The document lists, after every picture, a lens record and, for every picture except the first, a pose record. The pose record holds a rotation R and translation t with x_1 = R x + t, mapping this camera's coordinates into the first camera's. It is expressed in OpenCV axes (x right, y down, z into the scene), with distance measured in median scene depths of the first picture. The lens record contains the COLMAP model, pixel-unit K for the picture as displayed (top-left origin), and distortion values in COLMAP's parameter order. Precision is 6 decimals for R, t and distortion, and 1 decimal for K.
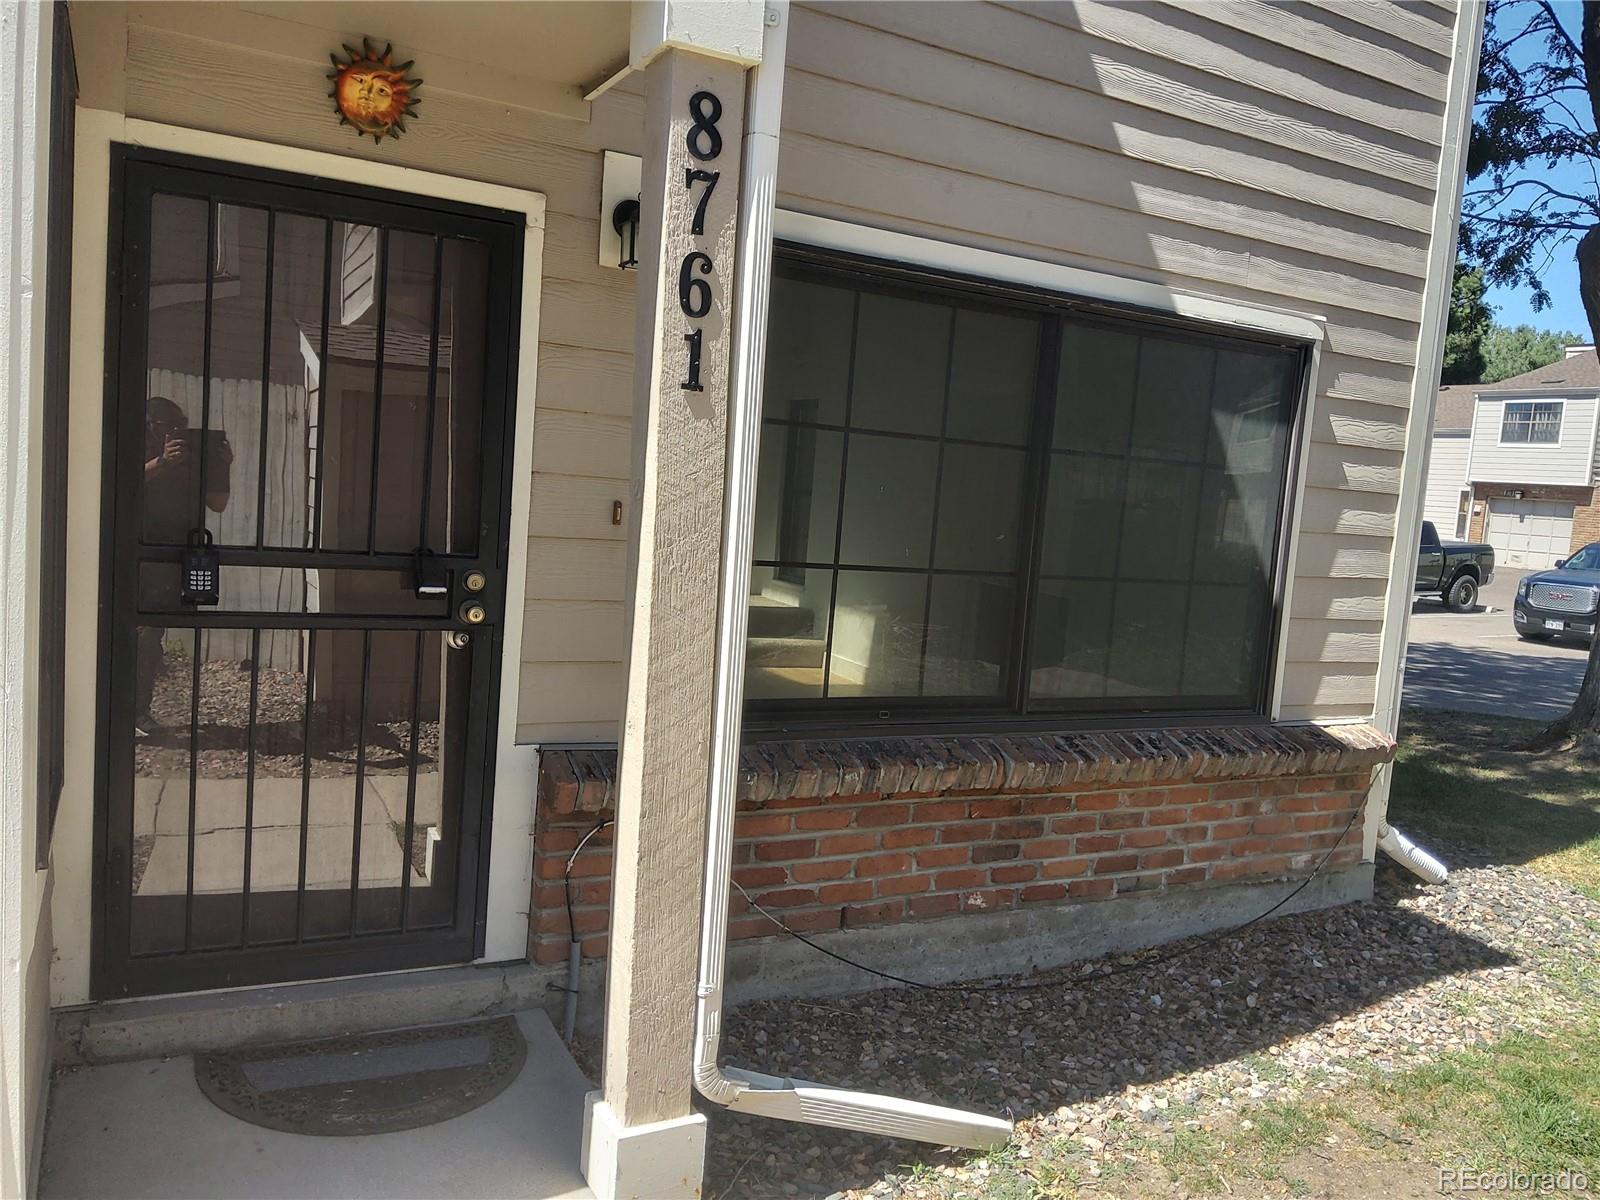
lens RADIAL K [[1210.1, 0, 800.2], [0, 1210.1, 599.9], [0, 0, 1]] dist [0.017453, -0.044460]
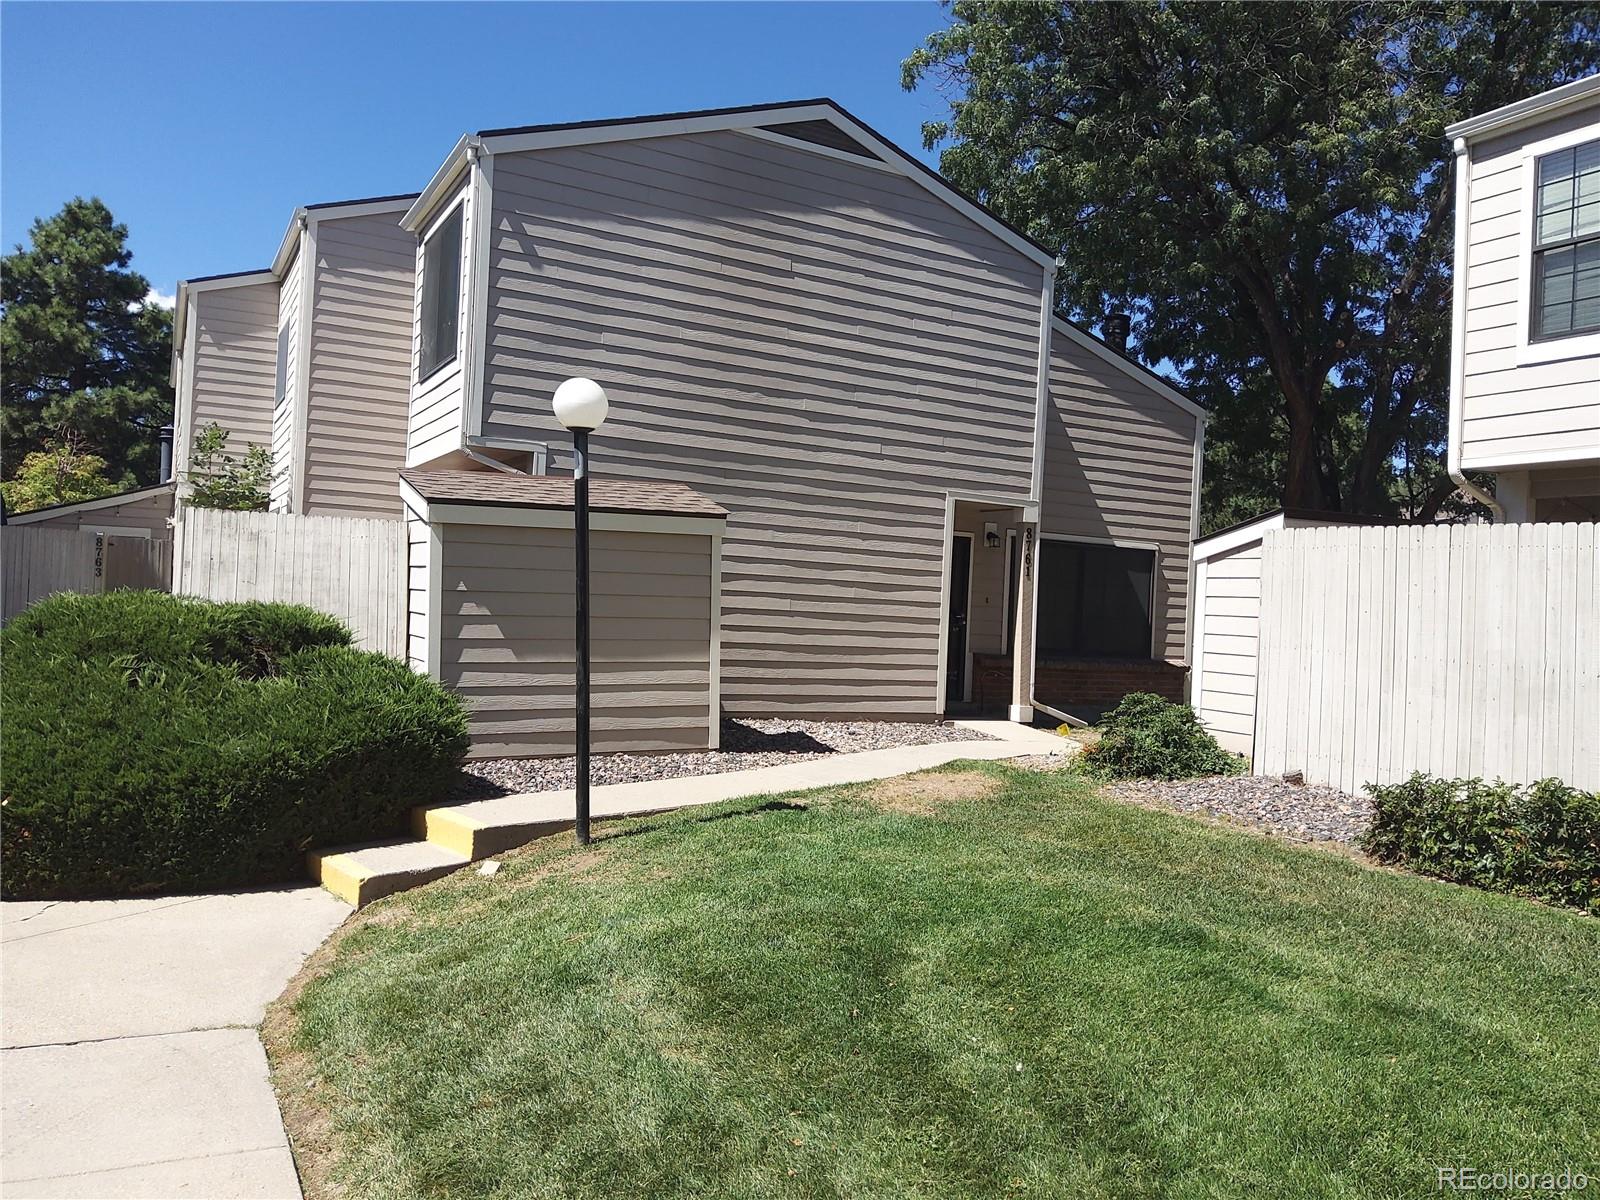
lens RADIAL K [[1210.1, 0, 799.2], [0, 1210.1, 599.5], [0, 0, 1]] dist [0.017453, -0.044460]
pose [[0.999444, -0.032950, 0.005051, -0.653917], [0.033306, 0.993357, -0.110150, 0.292161], [-0.001388, 0.110257, 0.993902, -2.563637]]
